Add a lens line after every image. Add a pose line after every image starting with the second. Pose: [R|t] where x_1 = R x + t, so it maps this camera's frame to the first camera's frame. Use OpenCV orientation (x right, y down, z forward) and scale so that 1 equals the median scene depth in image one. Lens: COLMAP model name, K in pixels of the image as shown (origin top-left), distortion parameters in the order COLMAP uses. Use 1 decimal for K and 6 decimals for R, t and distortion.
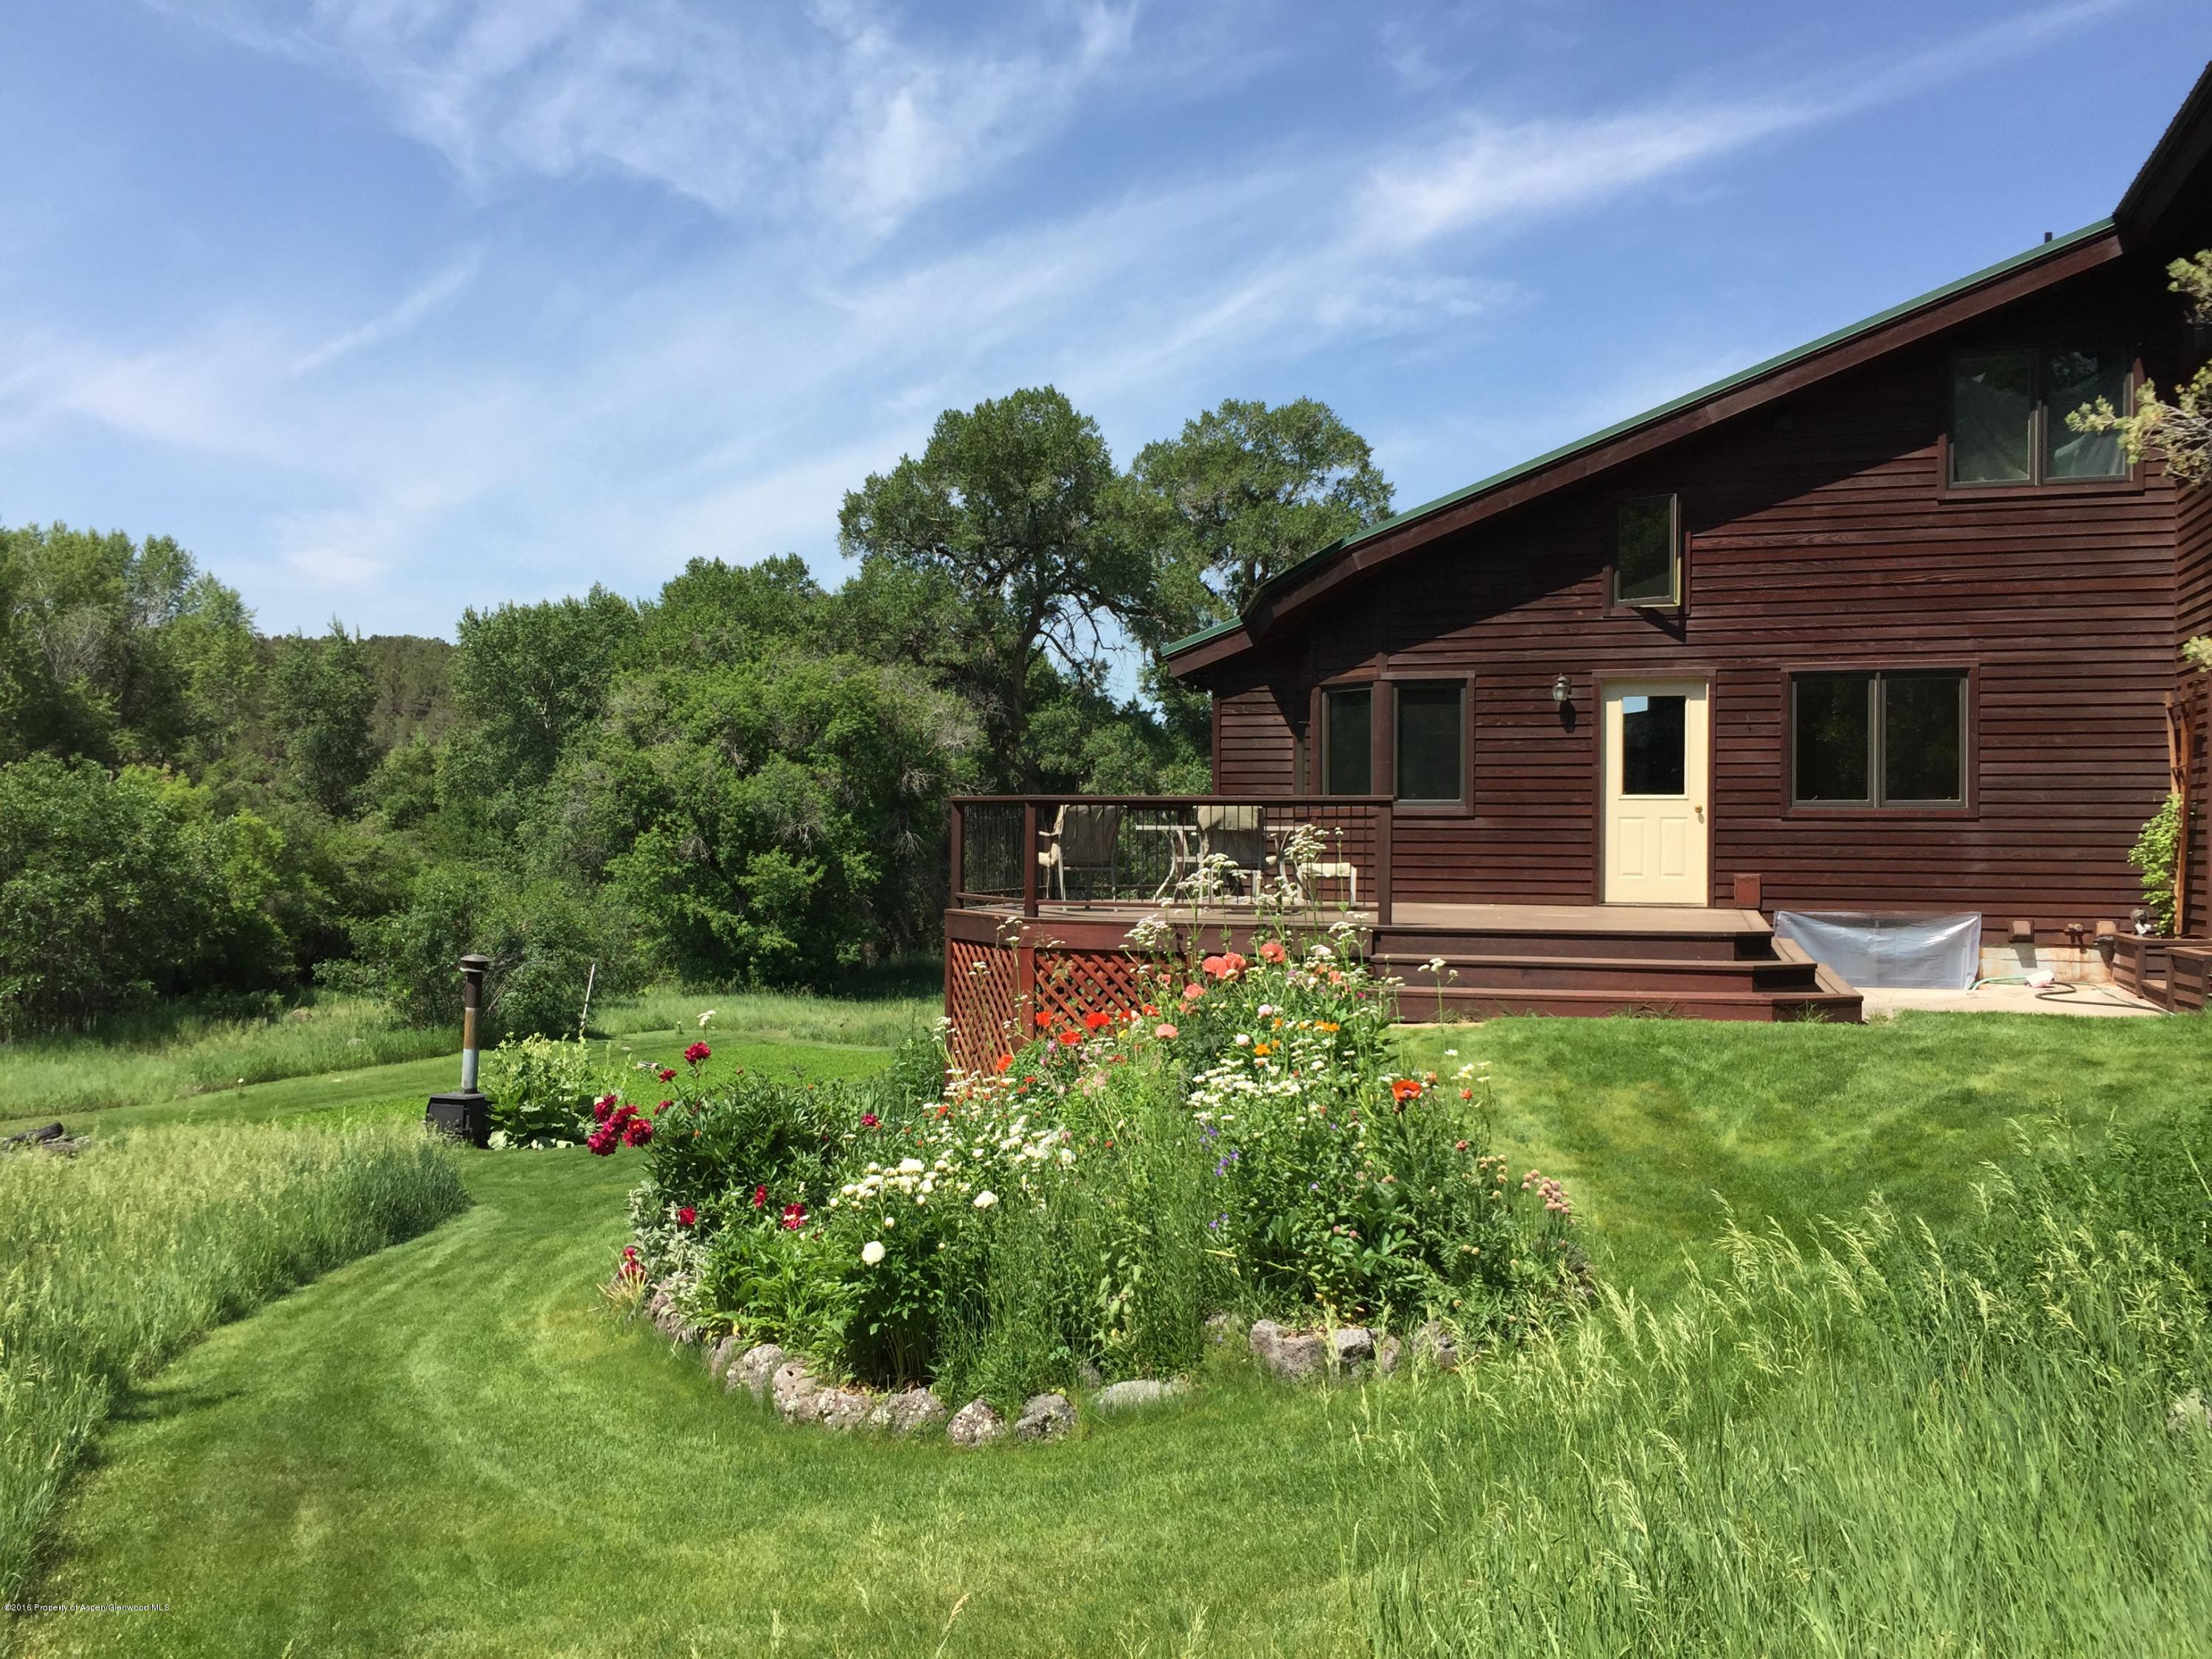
lens RADIAL K [[1881.5, 0, 1112.8], [0, 1881.5, 832.8], [0, 0, 1]] dist [0.051689, -0.048416]
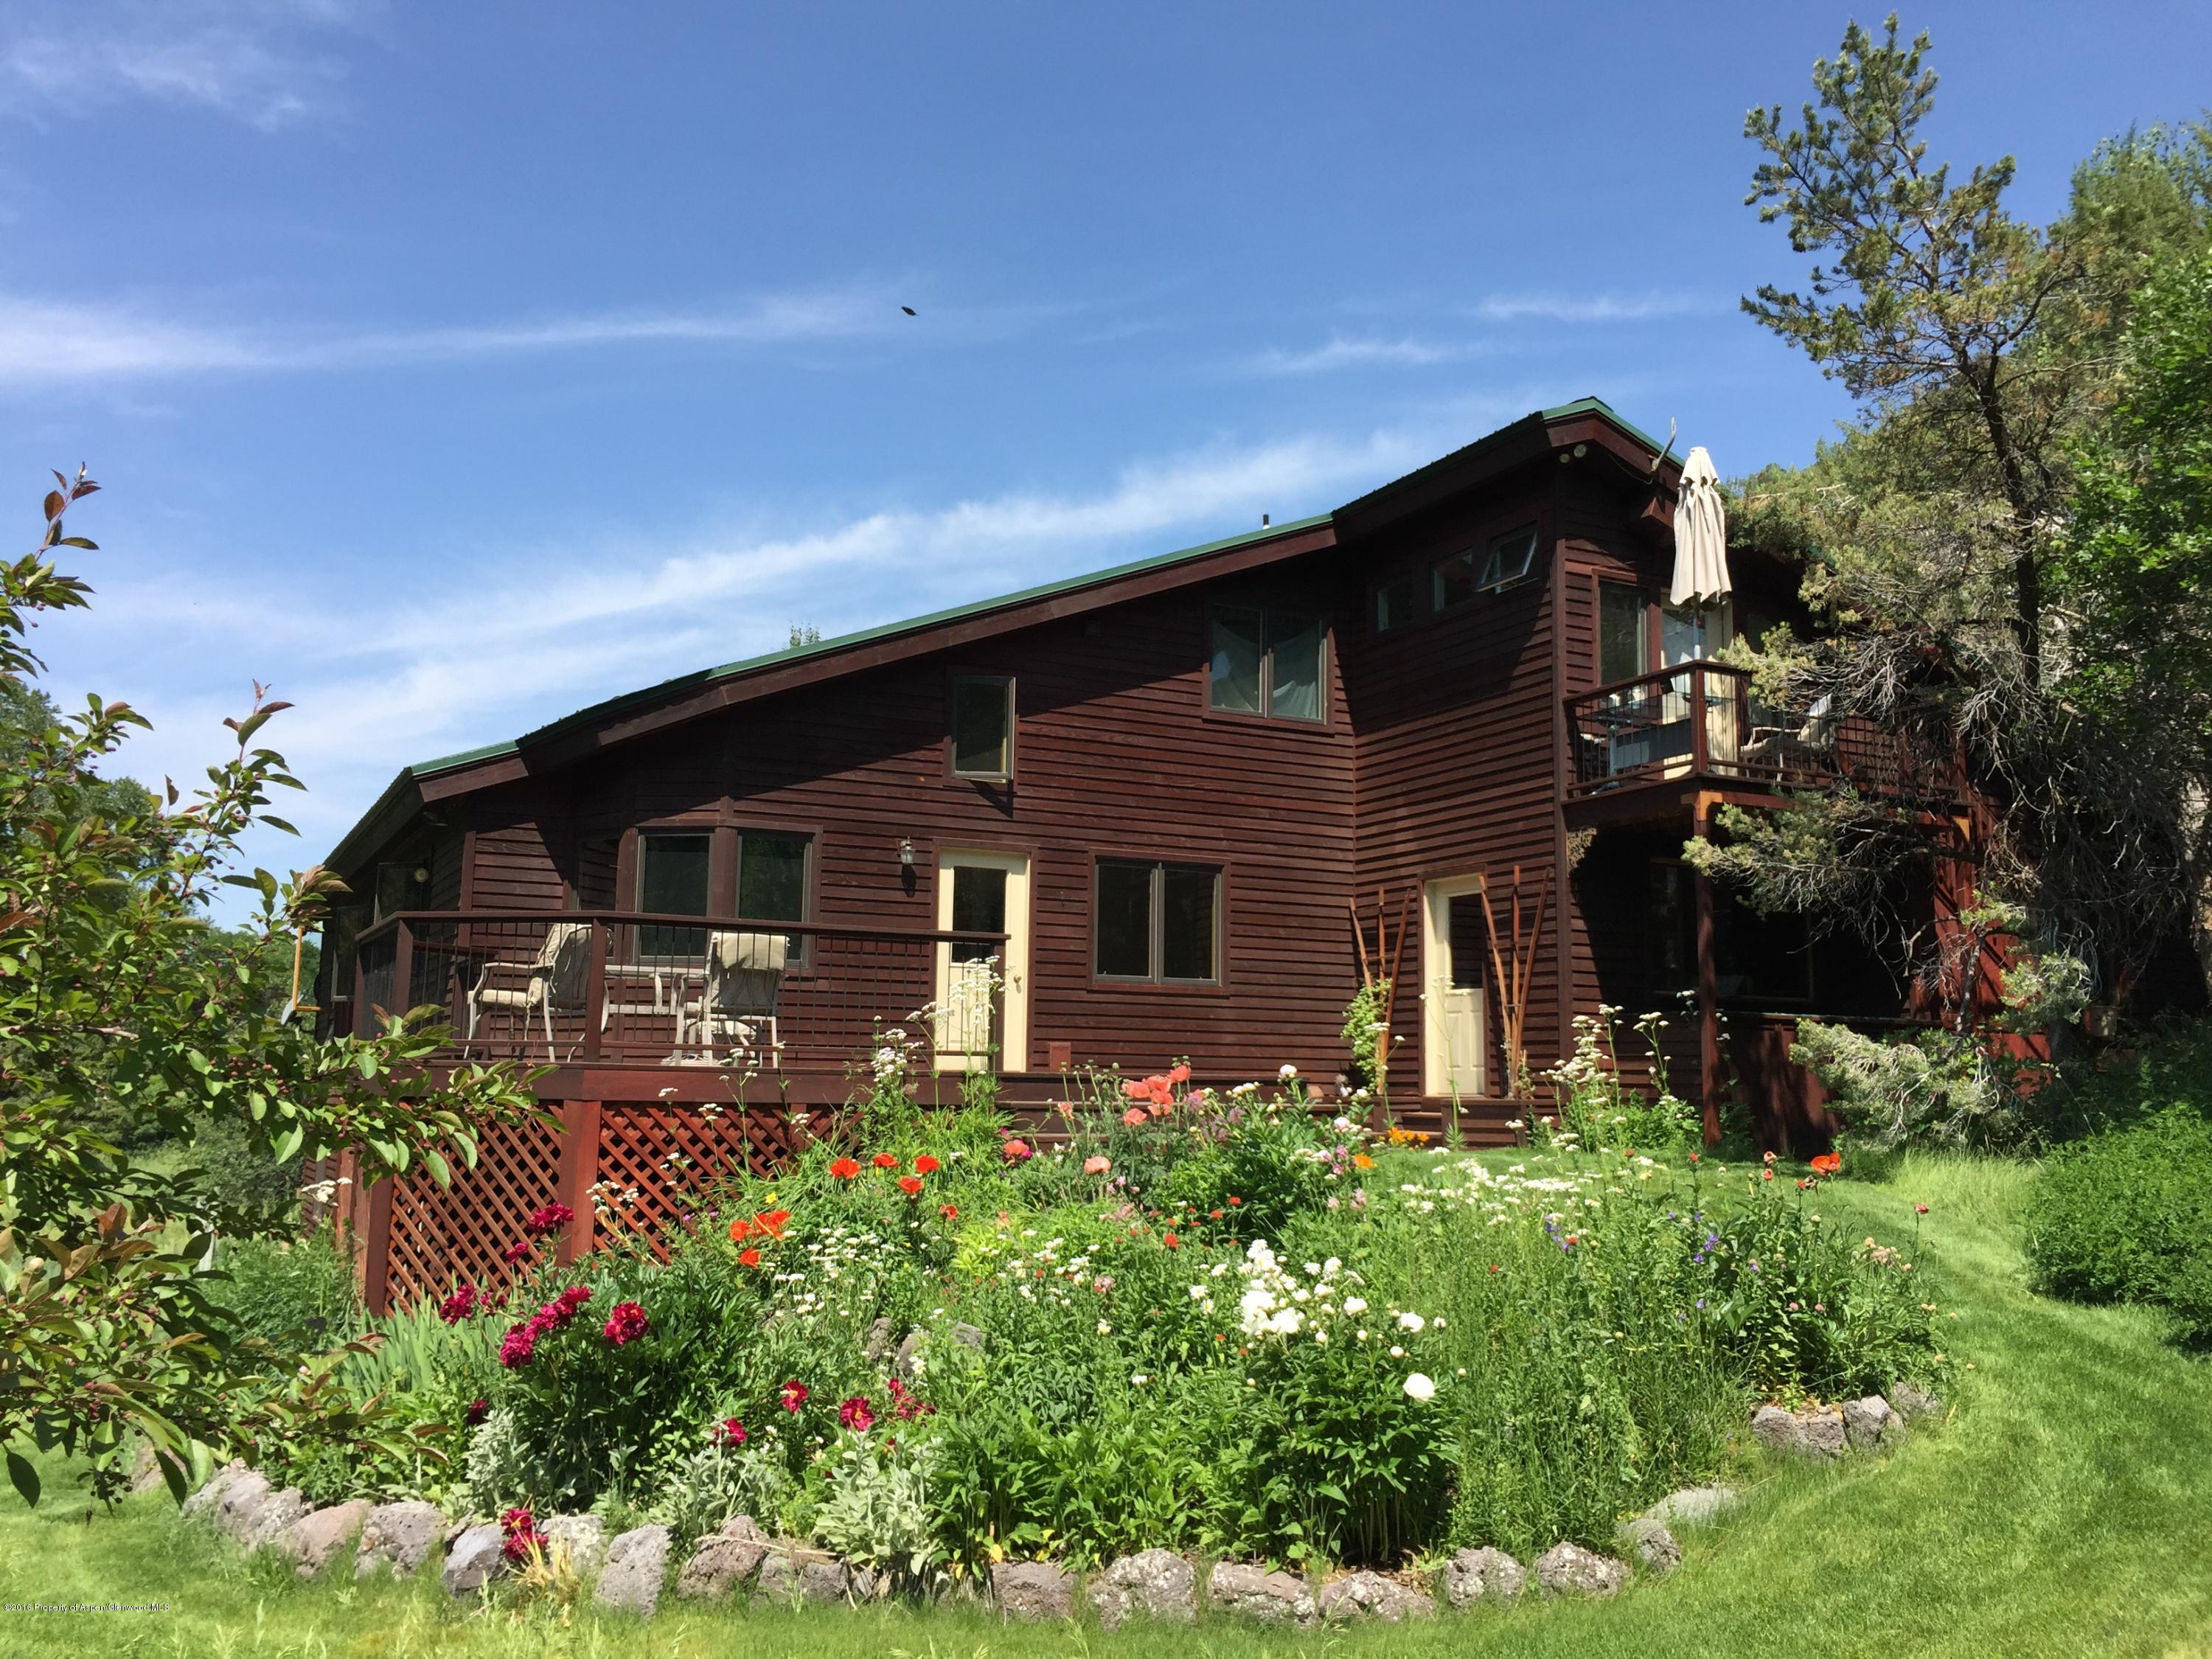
lens RADIAL K [[1881.5, 0, 1109.4], [0, 1881.5, 823.6], [0, 0, 1]] dist [0.051689, -0.048416]
pose [[0.713362, 0.102752, 0.693222, -0.384358], [-0.010764, 0.990682, -0.135766, 0.043176], [-0.700713, 0.089389, 0.707821, 0.230656]]
